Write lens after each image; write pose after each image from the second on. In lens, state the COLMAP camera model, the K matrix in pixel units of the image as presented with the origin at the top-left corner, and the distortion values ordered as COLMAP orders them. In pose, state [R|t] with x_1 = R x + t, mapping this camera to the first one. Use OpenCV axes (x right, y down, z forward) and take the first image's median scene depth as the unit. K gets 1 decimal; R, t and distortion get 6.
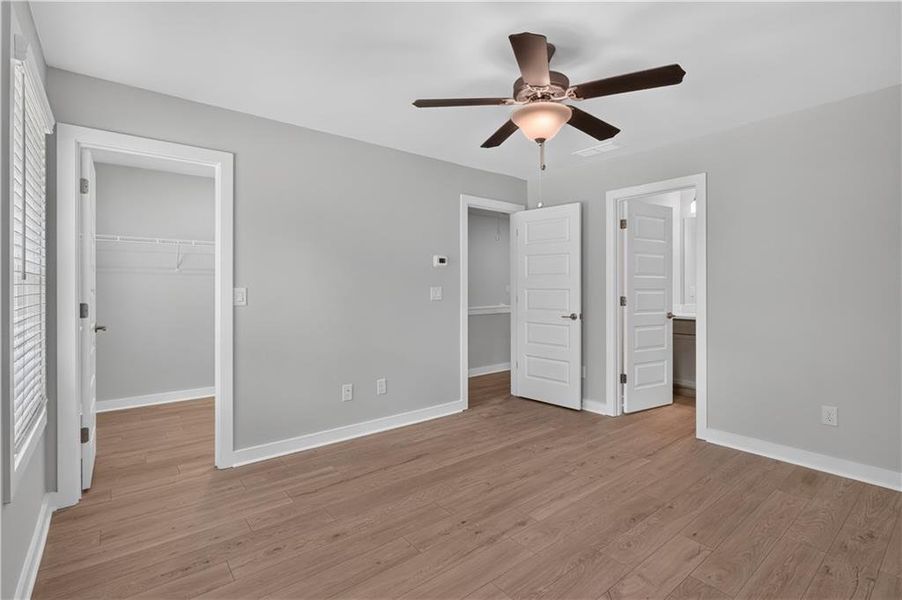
lens RADIAL K [[415.8, 0, 451.0], [0, 415.8, 300.0], [0, 0, 1]] dist [0.013496, 0.000601]
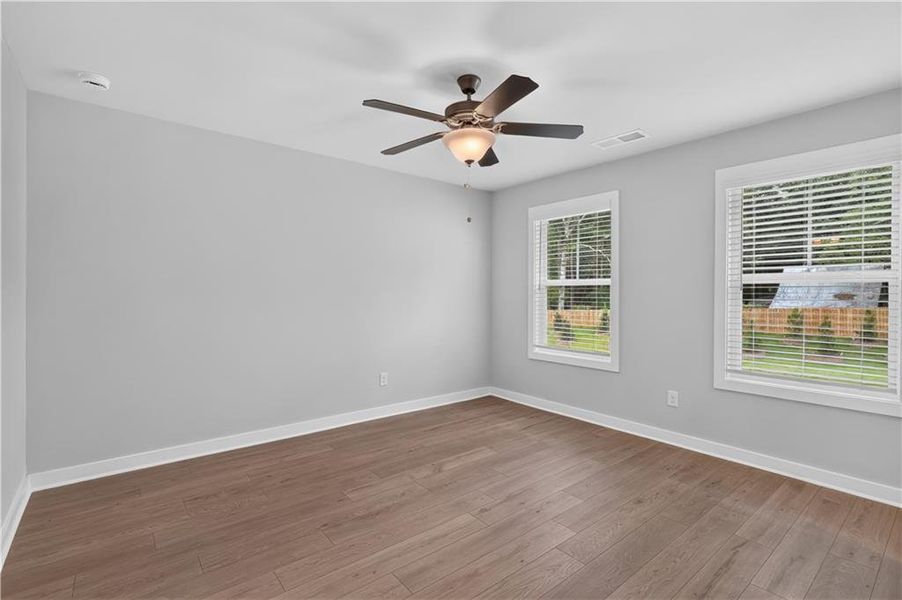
lens RADIAL K [[415.8, 0, 451.0], [0, 415.8, 300.0], [0, 0, 1]] dist [0.013496, 0.000601]
pose [[-0.999855, -0.007300, -0.015373, 0.276256], [-0.008084, 0.998637, 0.051565, -0.068526], [0.014975, 0.051682, -0.998551, 2.056102]]
